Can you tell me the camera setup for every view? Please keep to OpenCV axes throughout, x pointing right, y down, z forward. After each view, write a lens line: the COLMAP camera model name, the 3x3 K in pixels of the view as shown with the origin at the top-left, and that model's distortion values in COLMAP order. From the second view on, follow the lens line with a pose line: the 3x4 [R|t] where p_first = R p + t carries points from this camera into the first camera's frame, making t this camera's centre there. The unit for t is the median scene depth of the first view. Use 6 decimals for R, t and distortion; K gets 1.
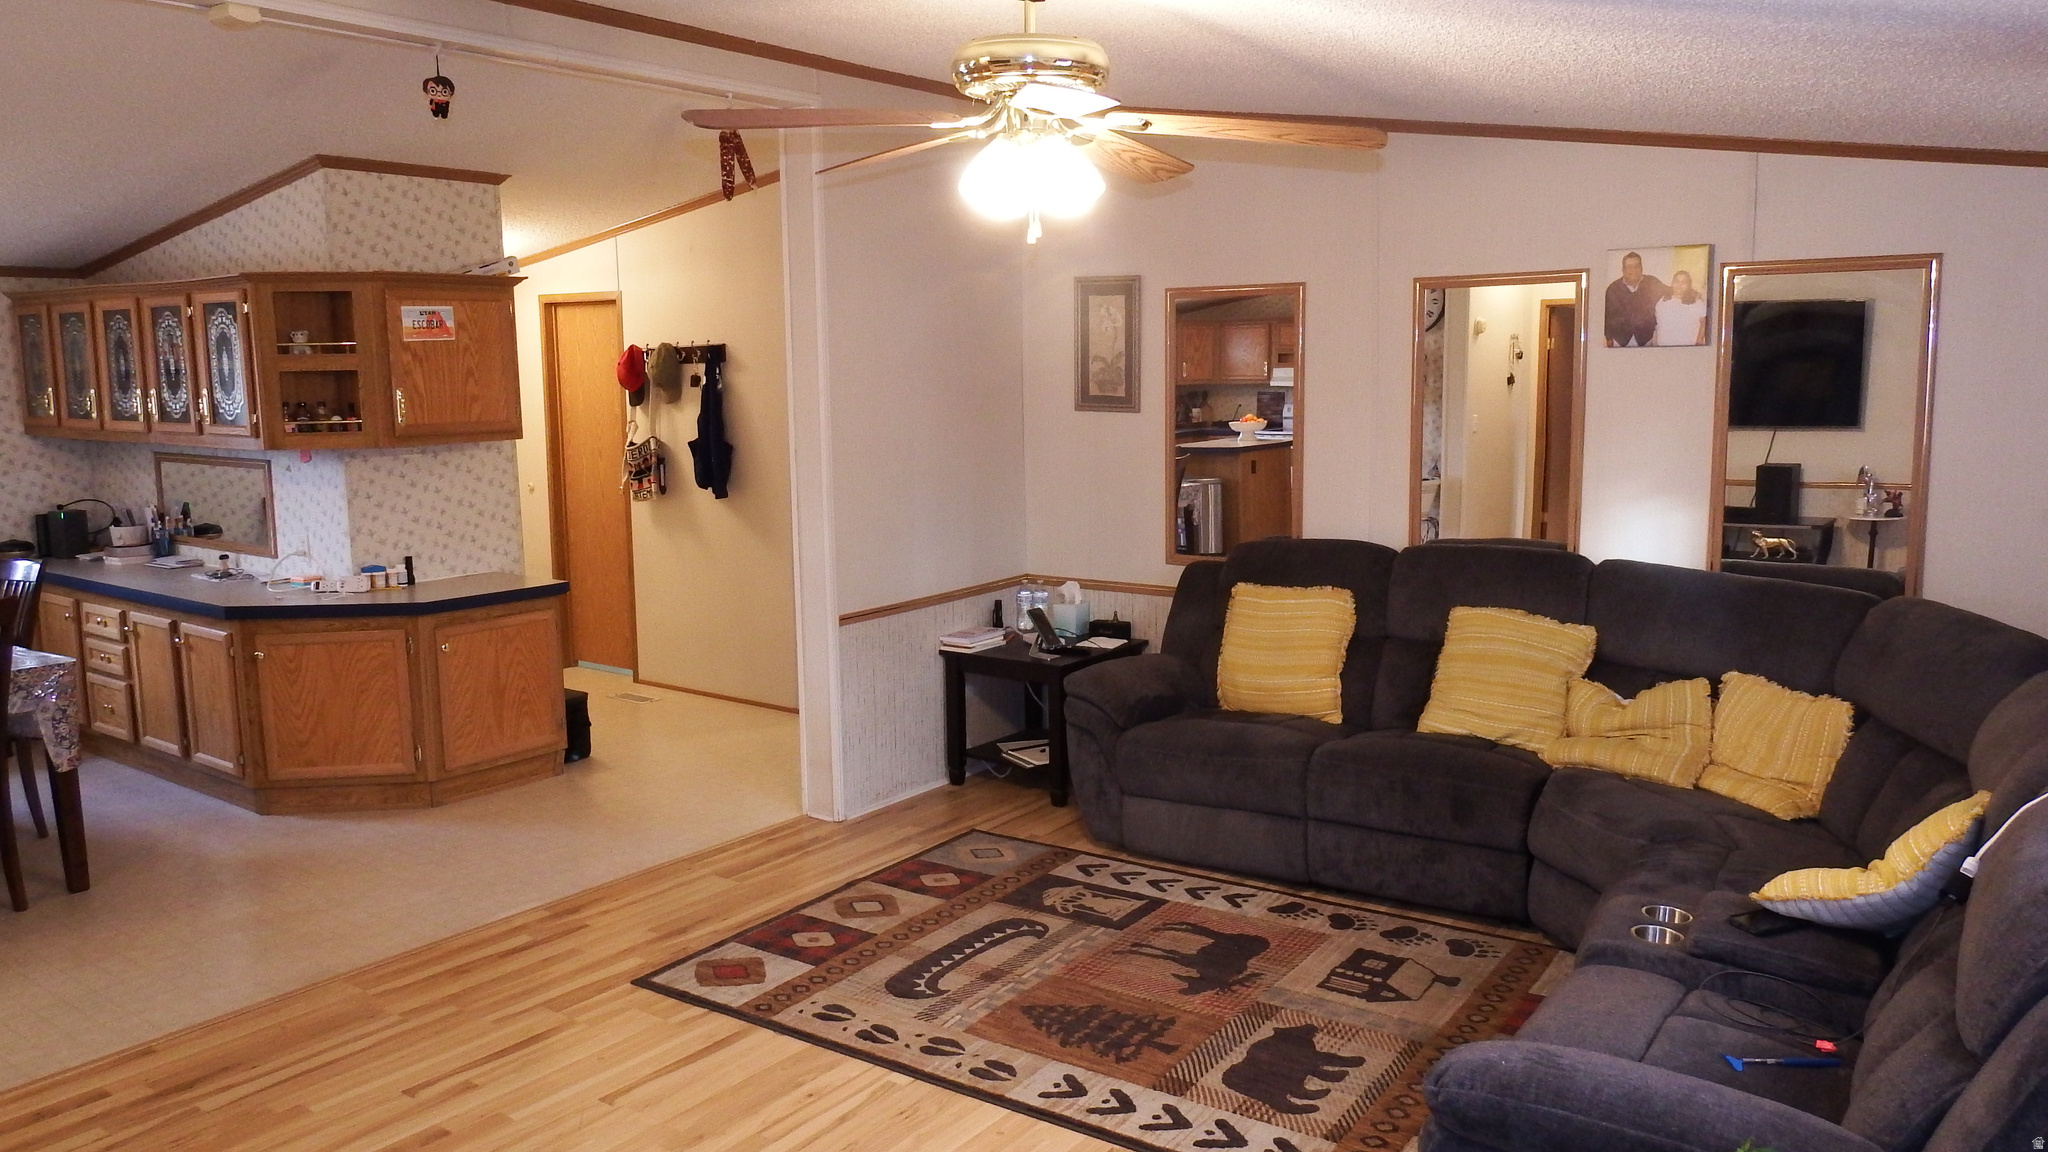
lens RADIAL K [[1485.7, 0, 1041.8], [0, 1485.7, 570.7], [0, 0, 1]] dist [-0.009603, 0.003361]
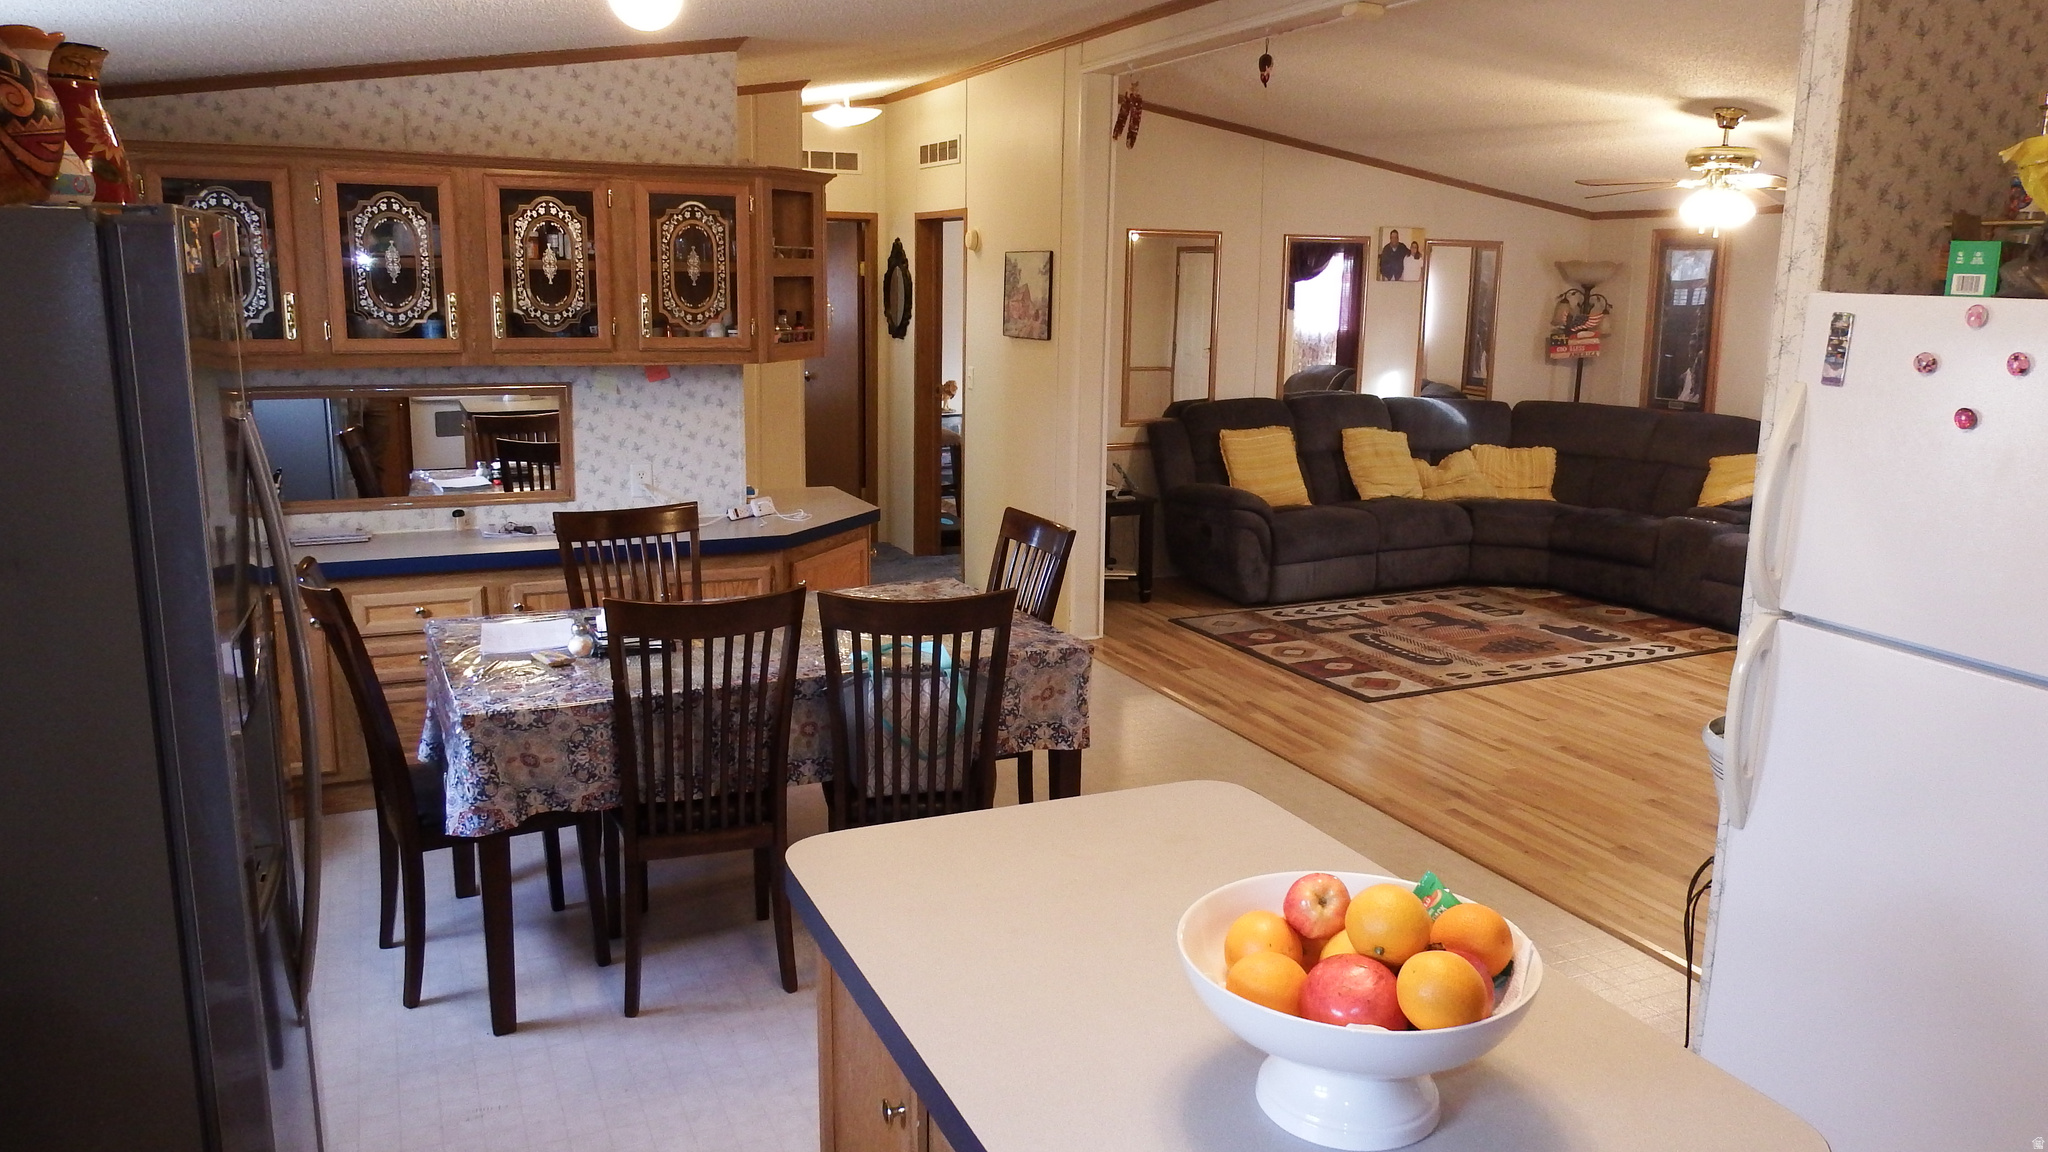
lens RADIAL K [[1485.7, 0, 1041.8], [0, 1485.7, 570.7], [0, 0, 1]] dist [-0.009603, 0.003361]
pose [[0.479557, -0.153641, 0.863955, -1.596001], [0.099729, 0.987716, 0.120293, -0.062812], [-0.871825, 0.028474, 0.488989, 0.512969]]
